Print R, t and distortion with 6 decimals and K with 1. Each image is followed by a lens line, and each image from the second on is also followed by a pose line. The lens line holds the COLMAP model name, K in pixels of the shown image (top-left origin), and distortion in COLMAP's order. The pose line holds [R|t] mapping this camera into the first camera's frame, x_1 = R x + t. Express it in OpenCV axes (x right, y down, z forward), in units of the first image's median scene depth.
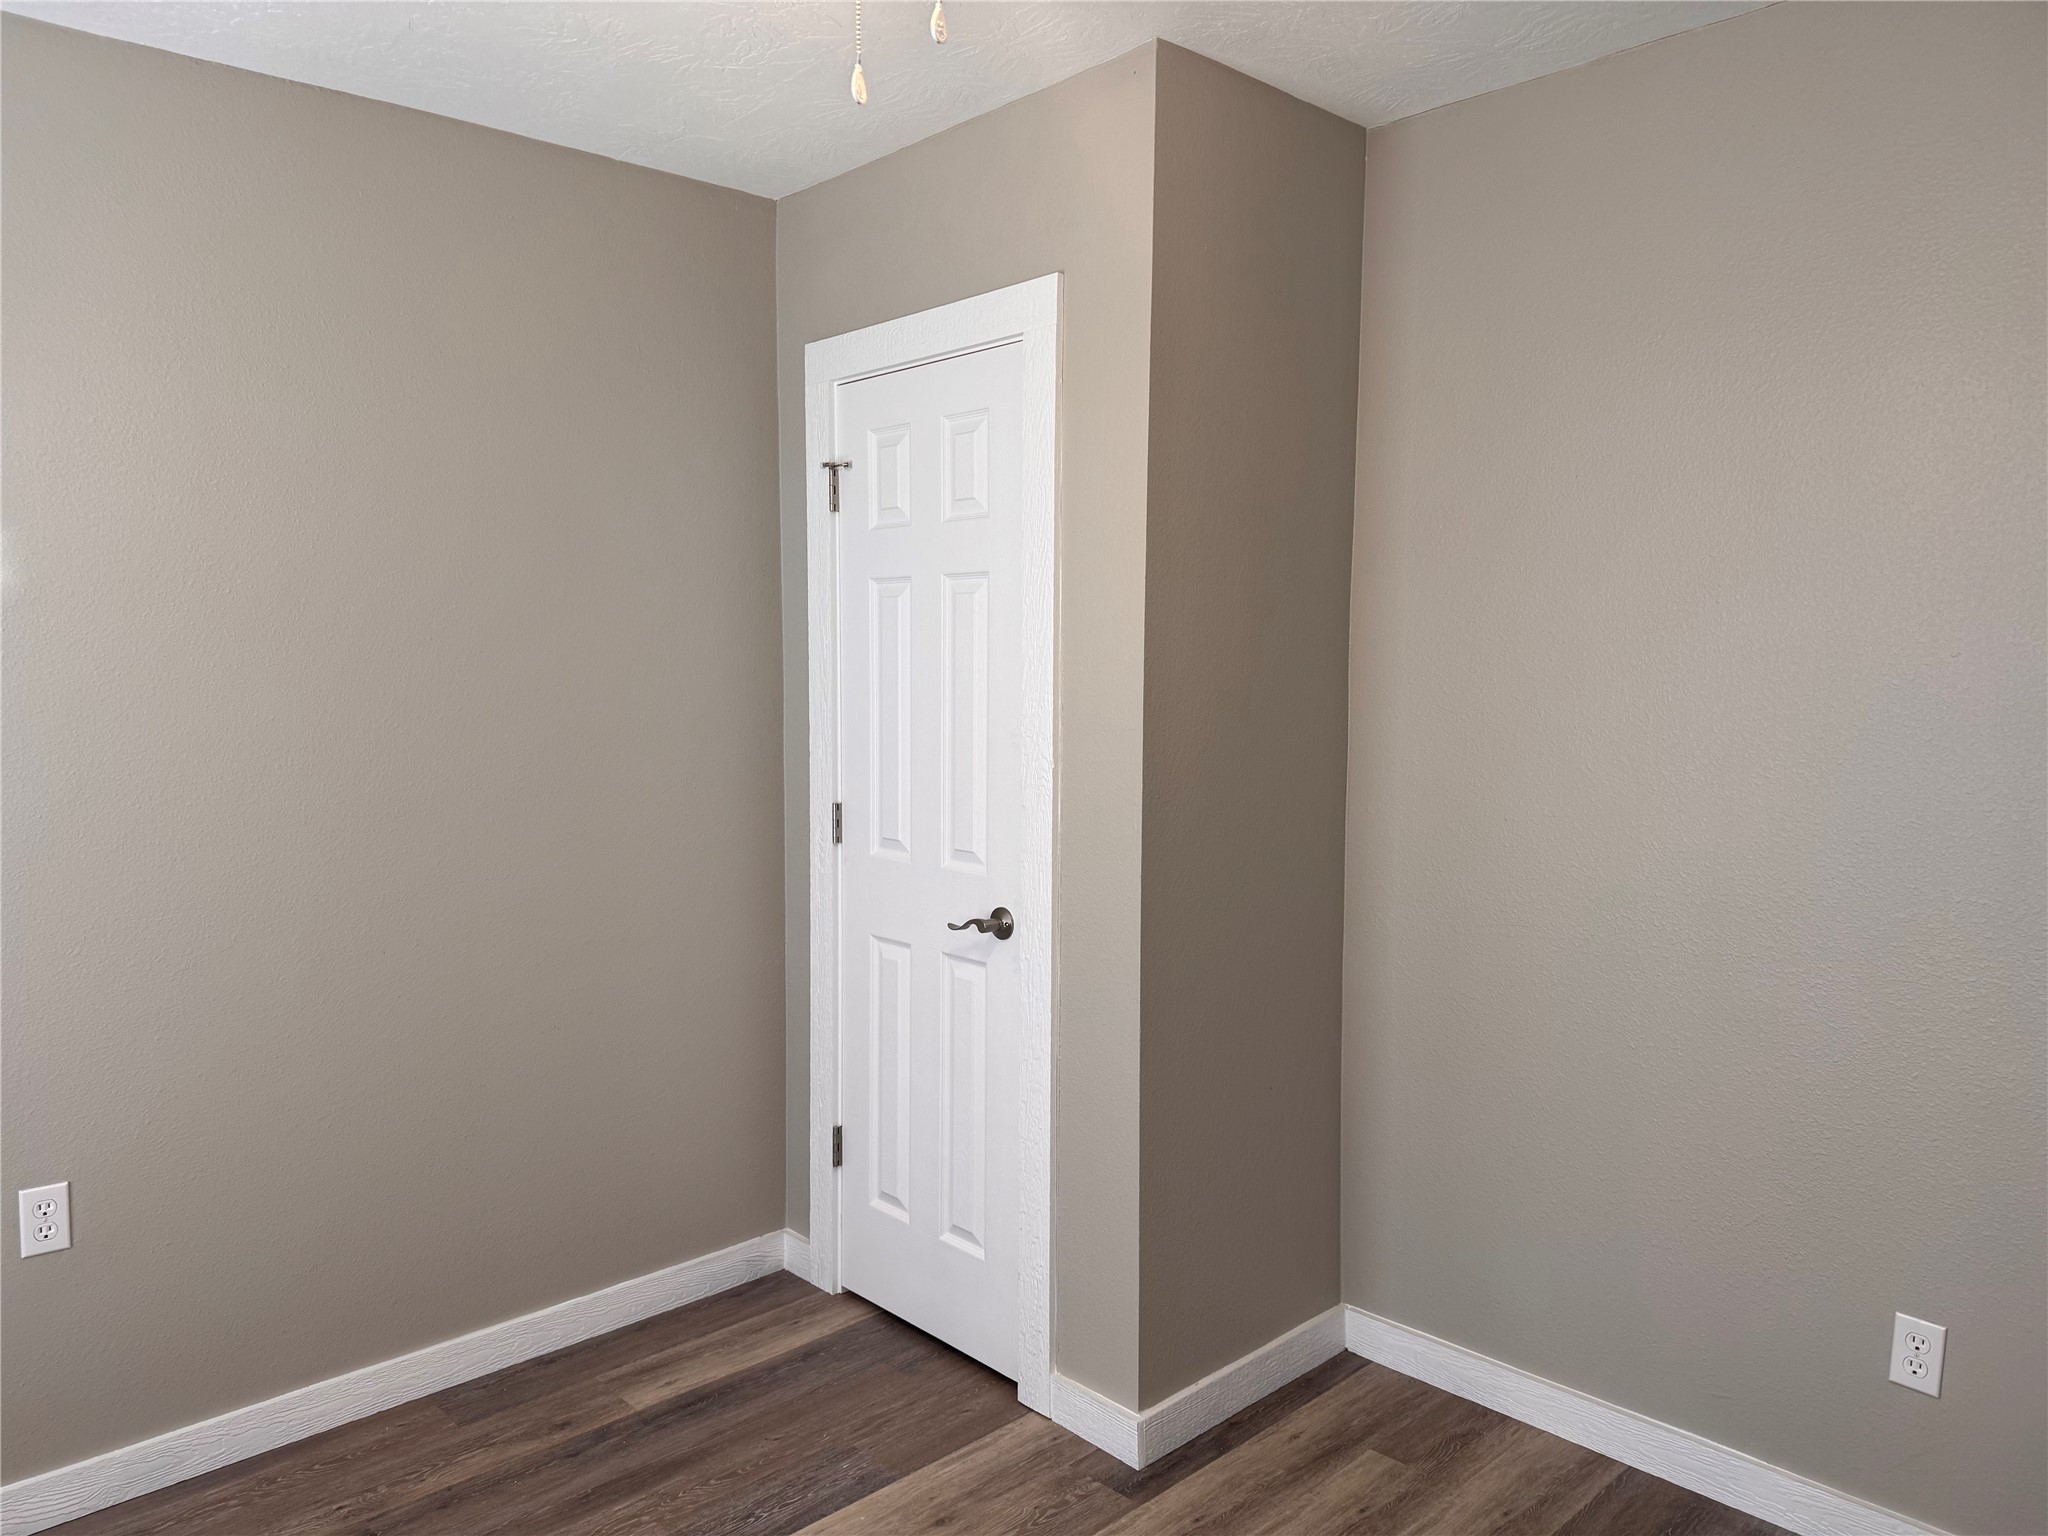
lens RADIAL K [[1457.2, 0, 1010.7], [0, 1457.2, 780.3], [0, 0, 1]] dist [0.073859, -0.095622]
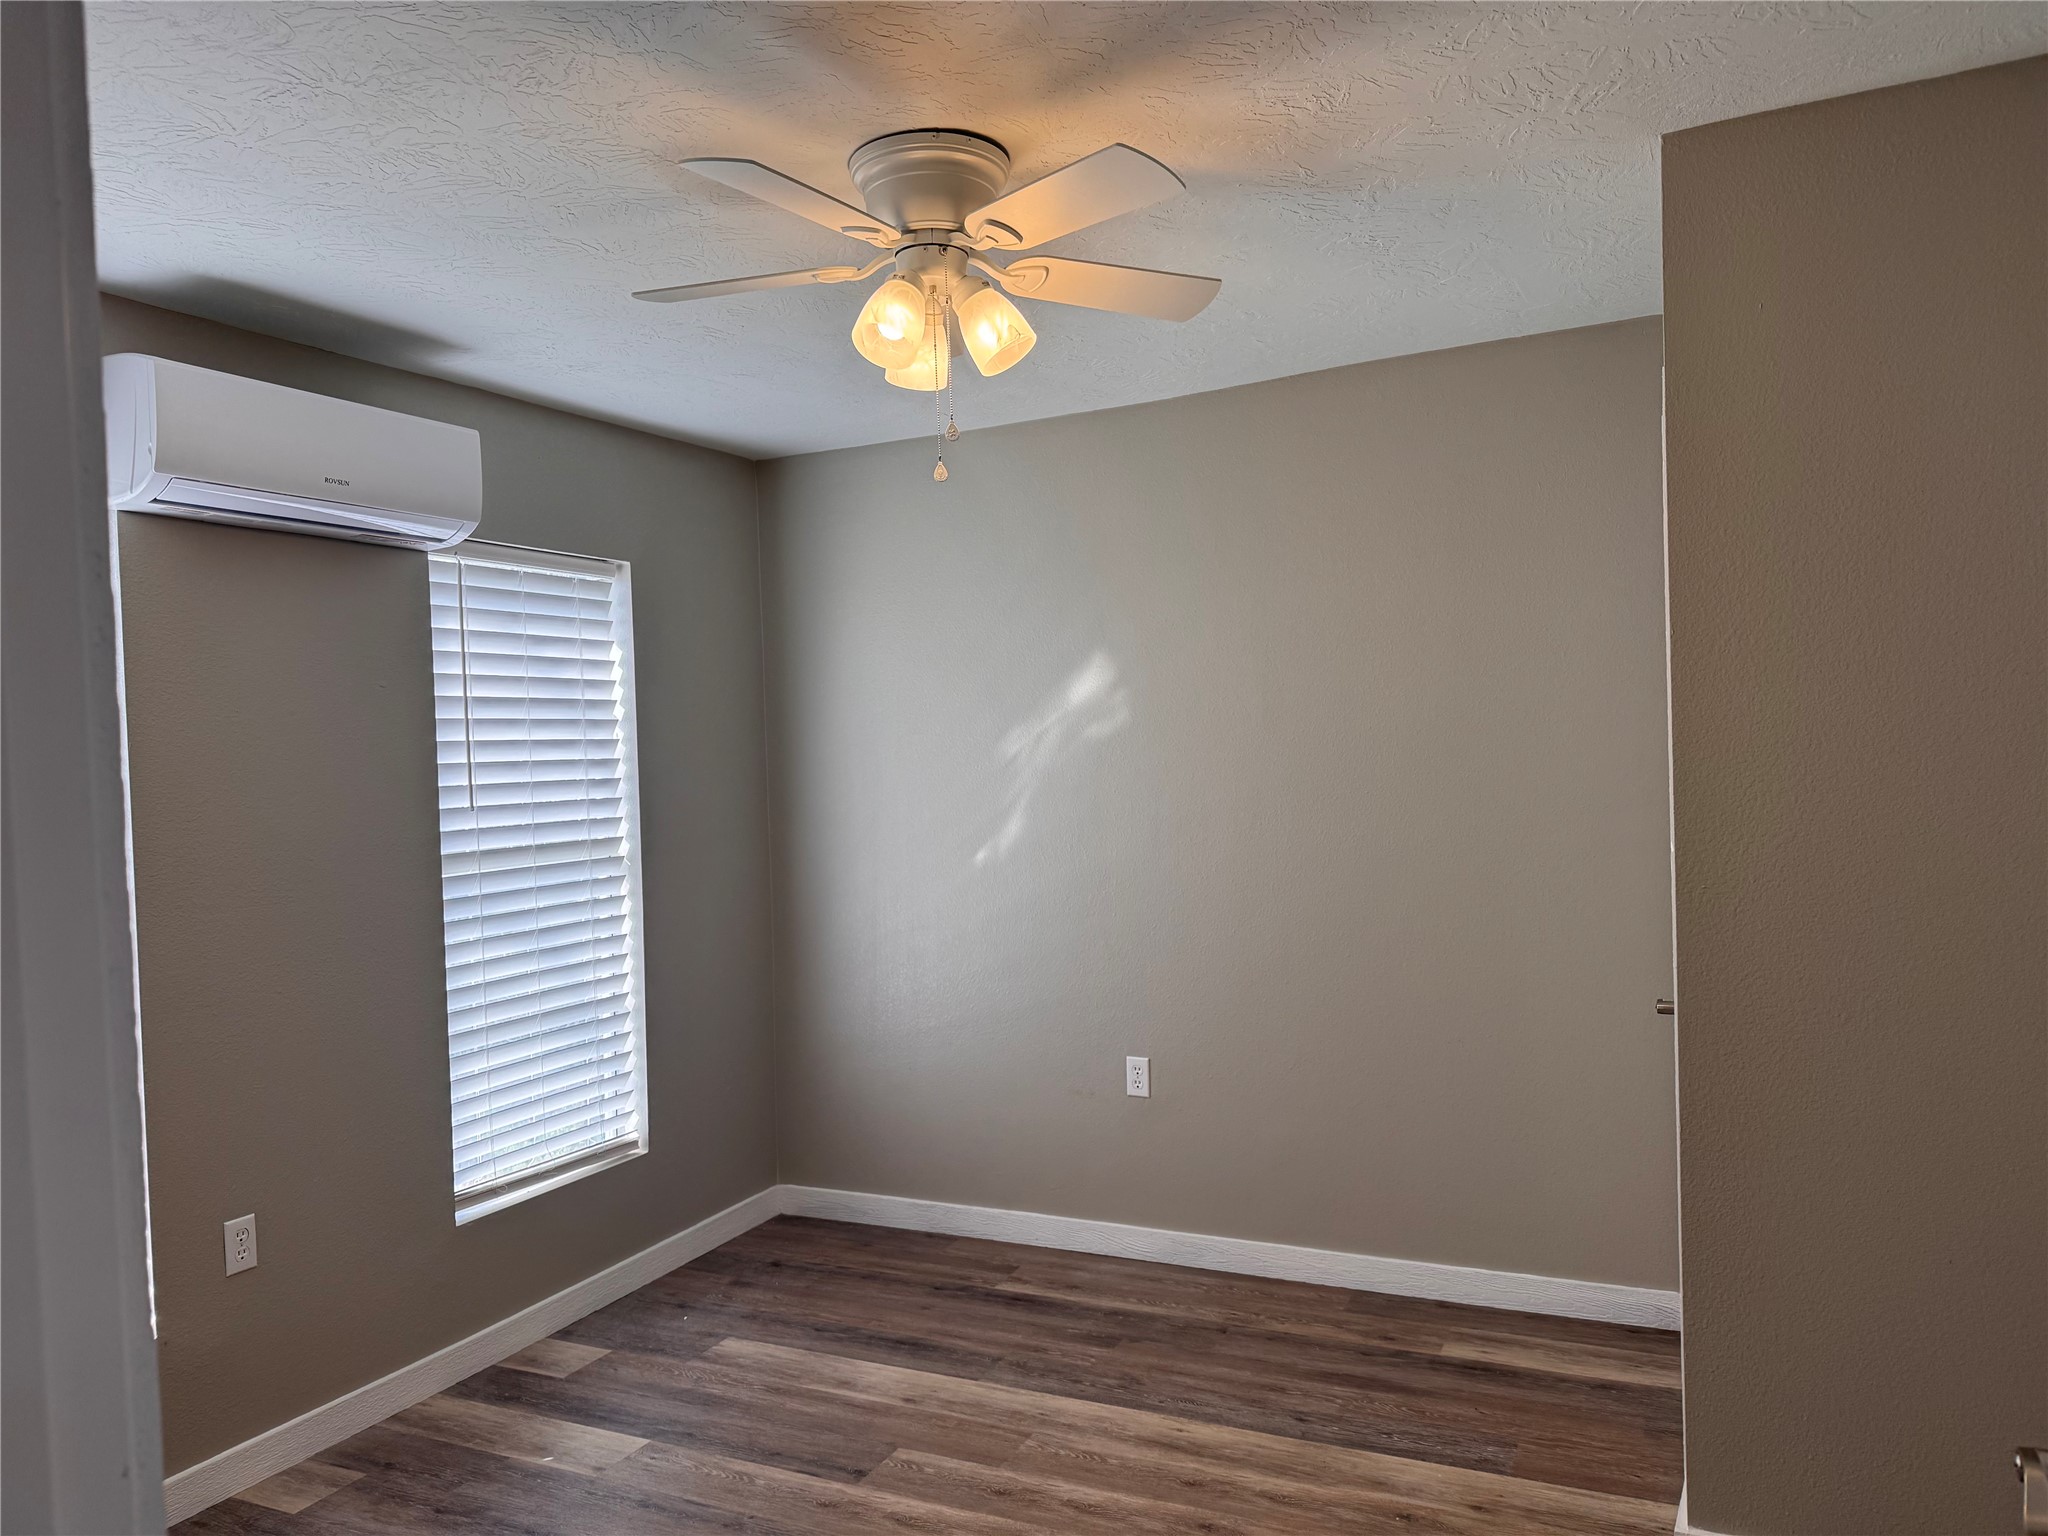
lens RADIAL K [[1457.2, 0, 1020.4], [0, 1457.2, 770.7], [0, 0, 1]] dist [0.073859, -0.095622]
pose [[0.345768, -0.002664, -0.938316, 0.809132], [-0.046650, 0.998711, -0.020025, -0.017663], [0.937160, 0.050697, 0.345198, 0.233403]]
